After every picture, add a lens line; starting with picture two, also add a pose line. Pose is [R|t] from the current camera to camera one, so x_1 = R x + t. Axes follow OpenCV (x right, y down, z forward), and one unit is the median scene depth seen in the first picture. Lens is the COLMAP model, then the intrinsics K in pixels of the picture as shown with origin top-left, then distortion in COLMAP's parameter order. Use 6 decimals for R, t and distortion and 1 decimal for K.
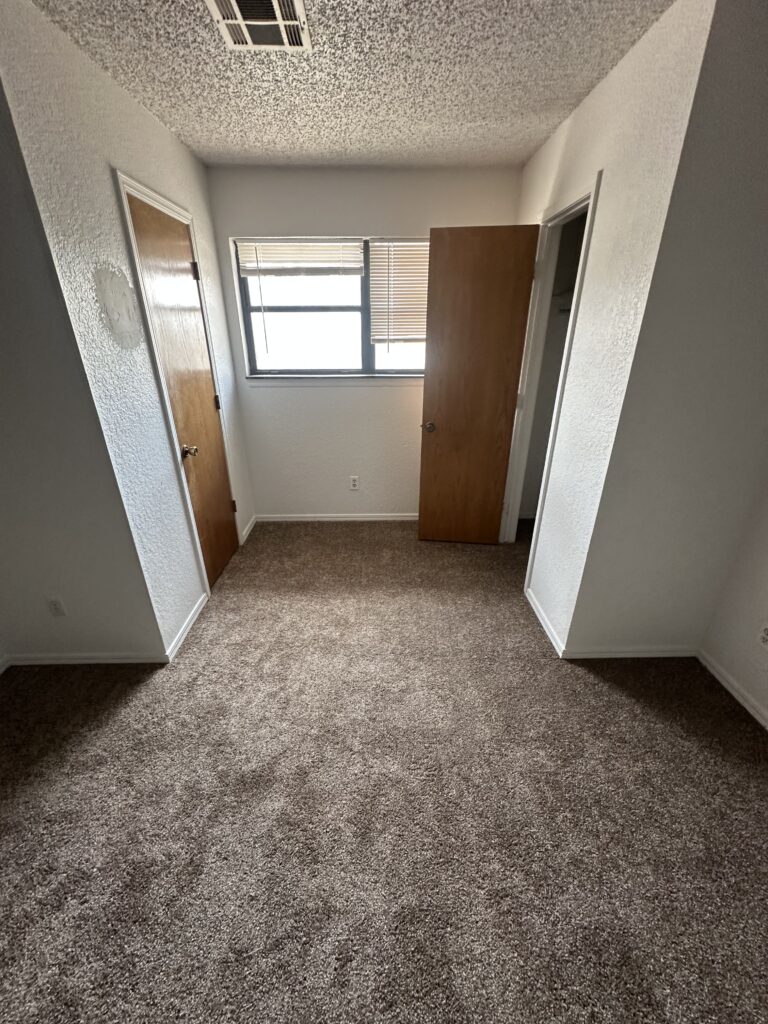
lens RADIAL K [[409.9, 0, 384.0], [0, 409.9, 512.0], [0, 0, 1]] dist [0.002181, 0.000518]
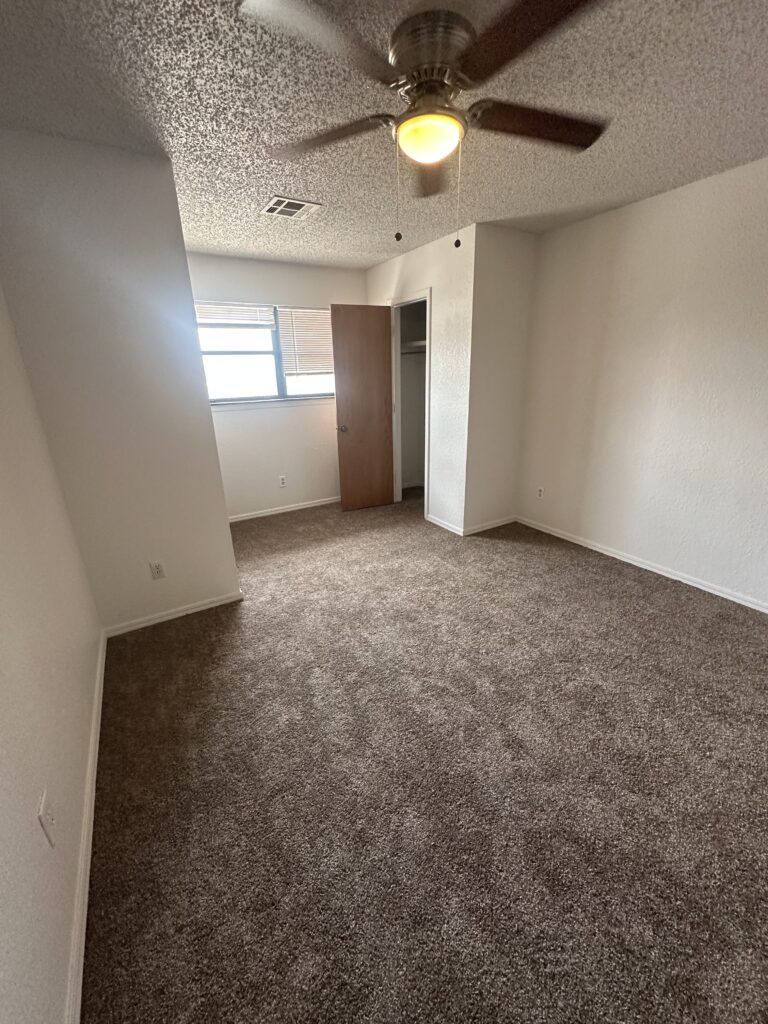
lens RADIAL K [[409.9, 0, 384.0], [0, 409.9, 512.0], [0, 0, 1]] dist [0.002181, 0.000518]
pose [[0.863942, -0.182987, 0.469169, -0.555492], [0.228094, 0.972792, -0.040608, 0.196281], [-0.448973, 0.142098, 0.882174, -0.361953]]
